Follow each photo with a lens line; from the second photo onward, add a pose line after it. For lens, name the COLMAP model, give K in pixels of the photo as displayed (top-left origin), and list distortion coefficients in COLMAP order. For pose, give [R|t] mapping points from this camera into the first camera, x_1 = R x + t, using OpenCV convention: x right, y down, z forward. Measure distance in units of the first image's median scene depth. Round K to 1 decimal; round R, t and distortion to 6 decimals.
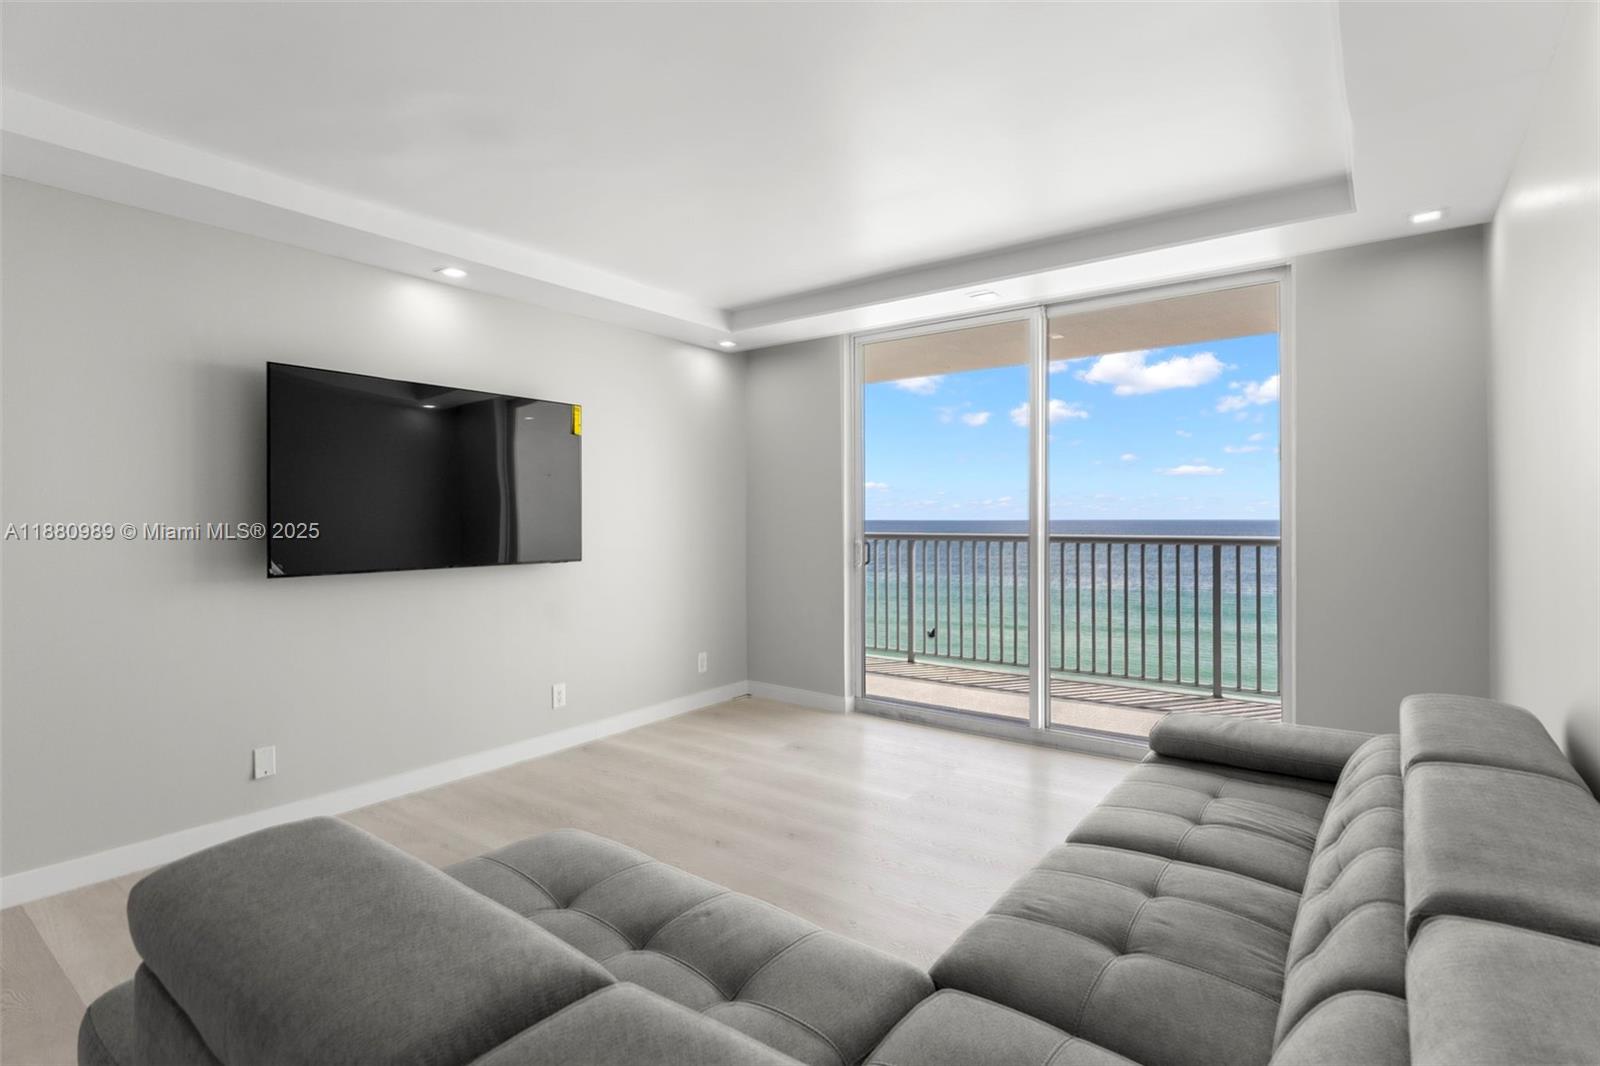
lens RADIAL K [[743.7, 0, 801.6], [0, 743.7, 531.8], [0, 0, 1]] dist [0.009256, -0.002229]
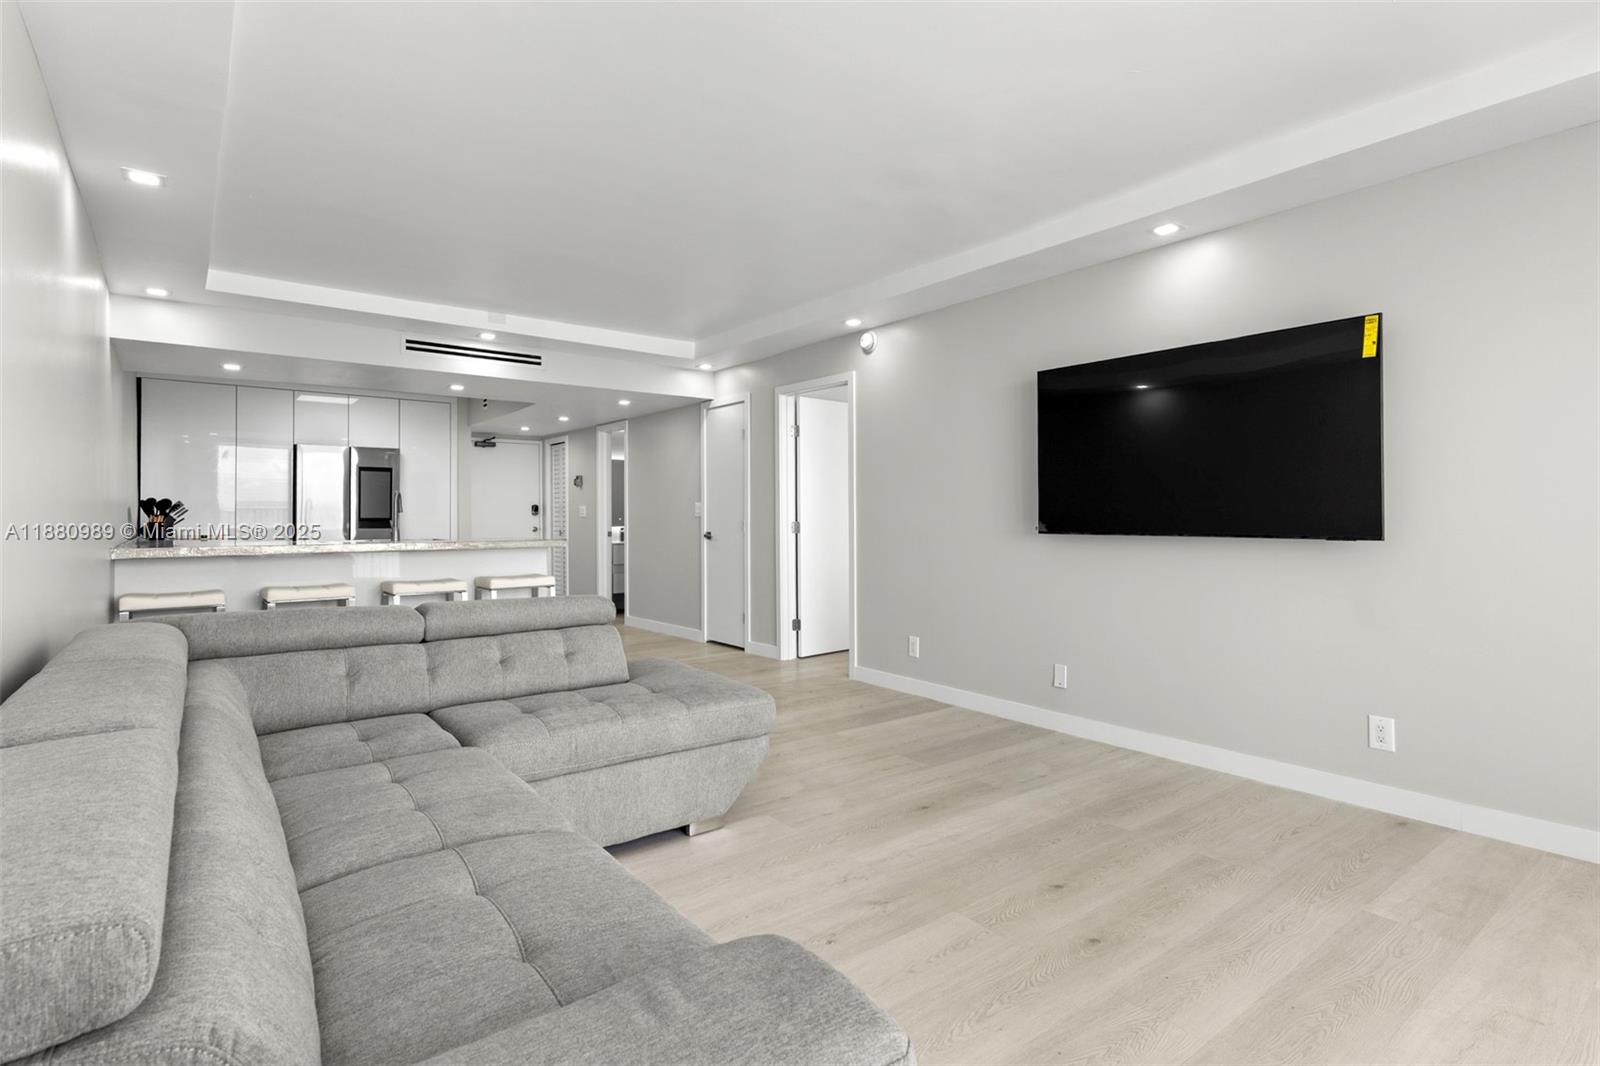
lens RADIAL K [[745.1, 0, 798.0], [0, 745.1, 534.3], [0, 0, 1]] dist [0.011176, -0.003907]
pose [[-0.239413, 0.020678, -0.970698, 0.580994], [-0.017599, 0.999516, 0.025633, 0.030050], [0.970758, 0.023220, -0.238934, 0.760137]]
